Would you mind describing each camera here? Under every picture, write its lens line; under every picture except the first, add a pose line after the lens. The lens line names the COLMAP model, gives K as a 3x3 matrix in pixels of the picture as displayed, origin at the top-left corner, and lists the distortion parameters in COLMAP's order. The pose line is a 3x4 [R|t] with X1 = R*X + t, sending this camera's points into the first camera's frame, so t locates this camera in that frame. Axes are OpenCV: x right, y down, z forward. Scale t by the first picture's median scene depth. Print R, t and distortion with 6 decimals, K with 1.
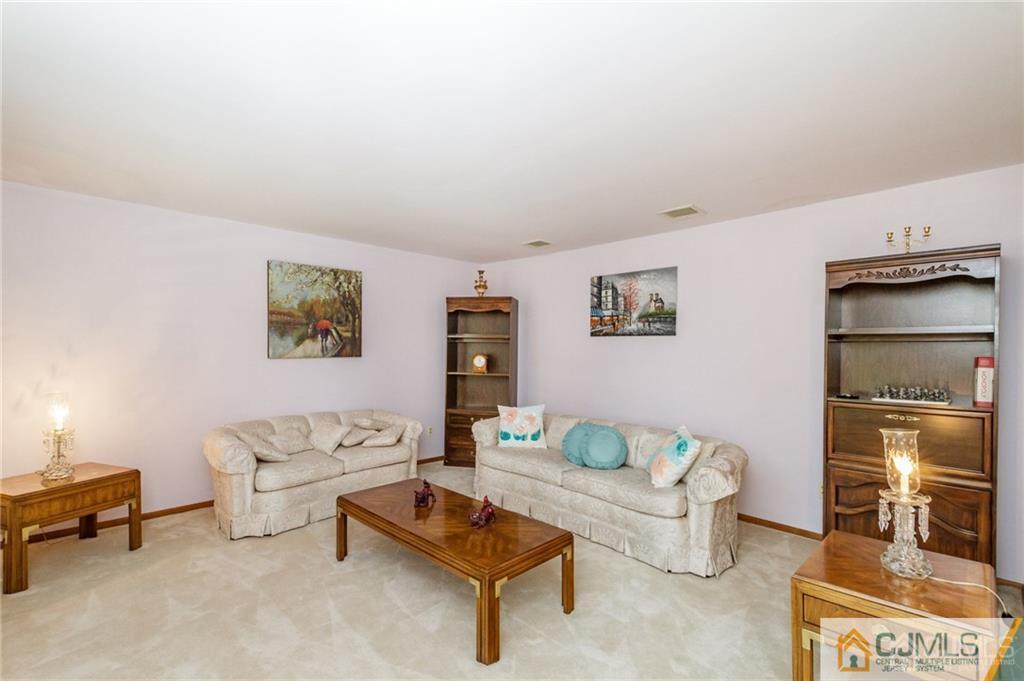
lens RADIAL K [[467.4, 0, 512.6], [0, 467.4, 346.9], [0, 0, 1]] dist [0.015082, -0.002771]
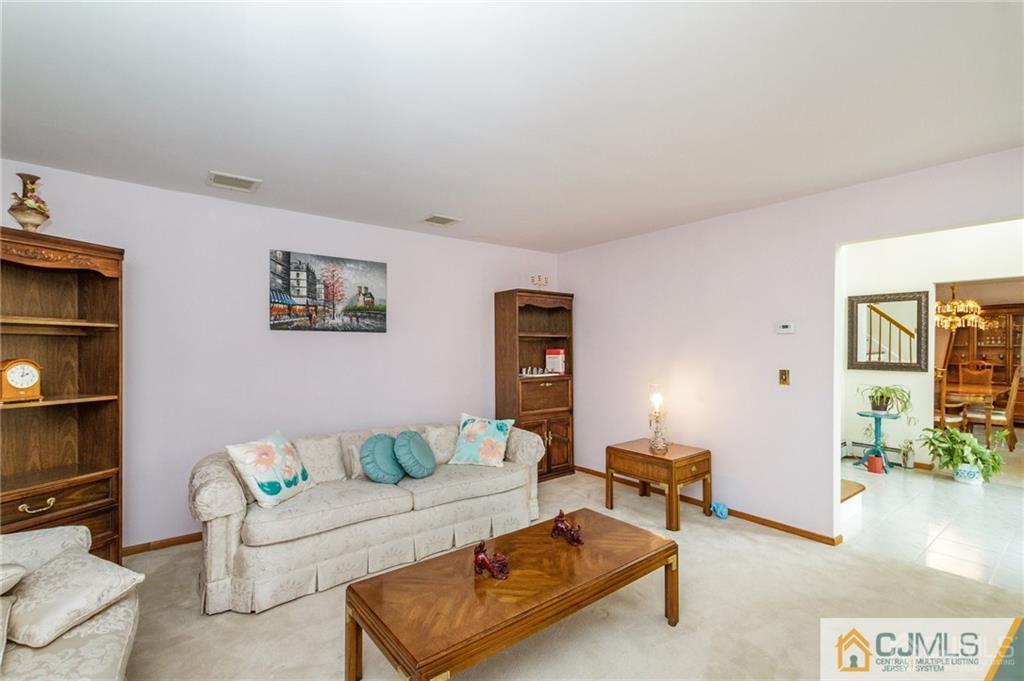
lens RADIAL K [[467.4, 0, 512.3], [0, 467.4, 341.1], [0, 0, 1]] dist [0.015082, -0.002771]
pose [[0.106020, 0.003286, 0.994359, -0.554470], [-0.004120, 0.999987, -0.002866, -0.004151], [-0.994355, -0.003792, 0.106032, 0.569733]]
